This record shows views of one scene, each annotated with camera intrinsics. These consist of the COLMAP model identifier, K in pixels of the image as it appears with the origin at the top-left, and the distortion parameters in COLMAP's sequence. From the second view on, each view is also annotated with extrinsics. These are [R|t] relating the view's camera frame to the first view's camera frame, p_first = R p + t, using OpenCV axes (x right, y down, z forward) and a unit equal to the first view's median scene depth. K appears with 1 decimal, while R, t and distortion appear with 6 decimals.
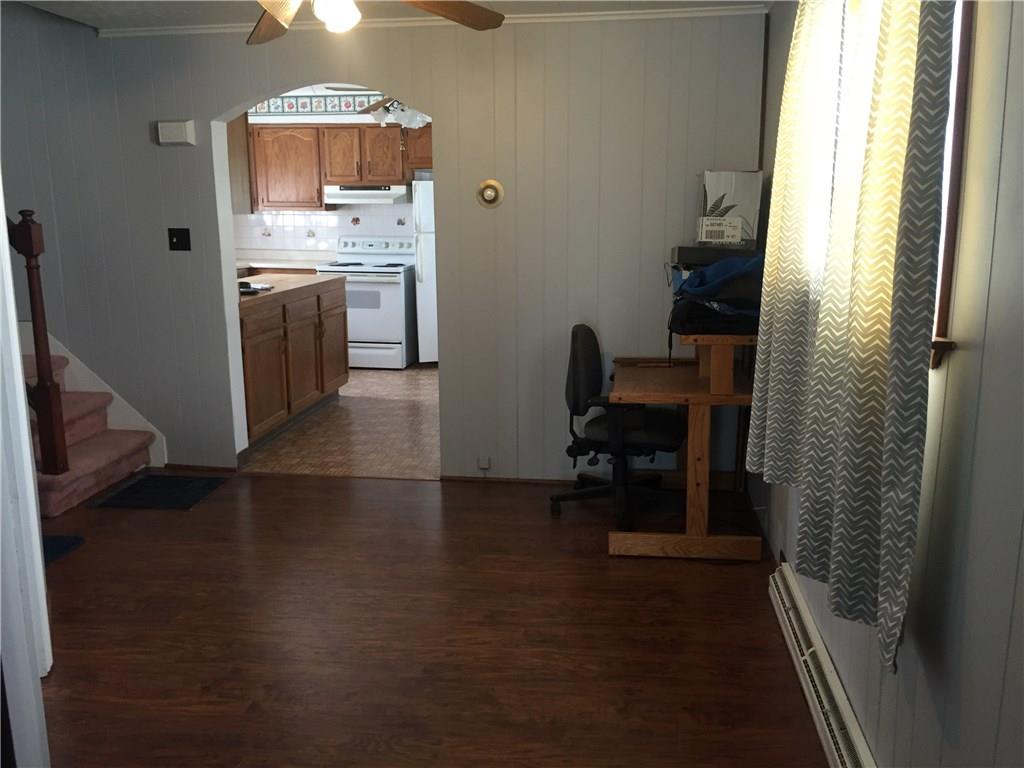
lens RADIAL K [[848.8, 0, 512.7], [0, 848.8, 386.9], [0, 0, 1]] dist [0.039339, -0.018822]
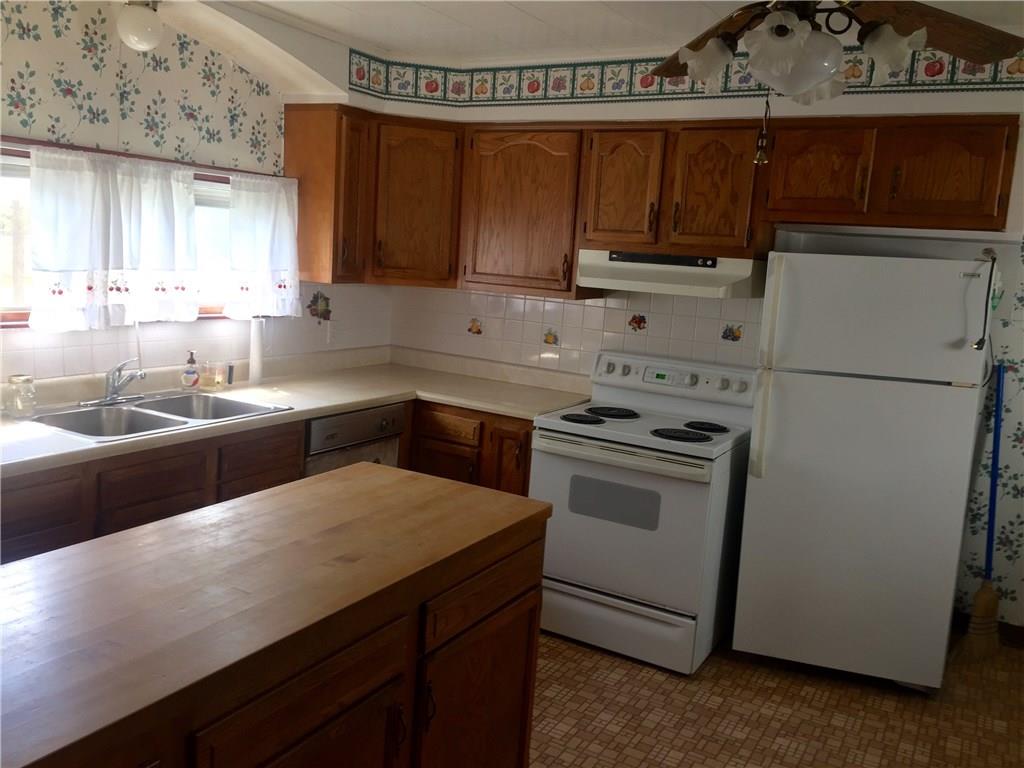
lens RADIAL K [[848.8, 0, 515.4], [0, 848.8, 380.8], [0, 0, 1]] dist [0.039339, -0.018822]
pose [[0.925302, 0.118381, -0.360280, -0.072508], [-0.142201, 0.989020, -0.040240, -0.138228], [0.351560, 0.088466, 0.931976, 0.546660]]
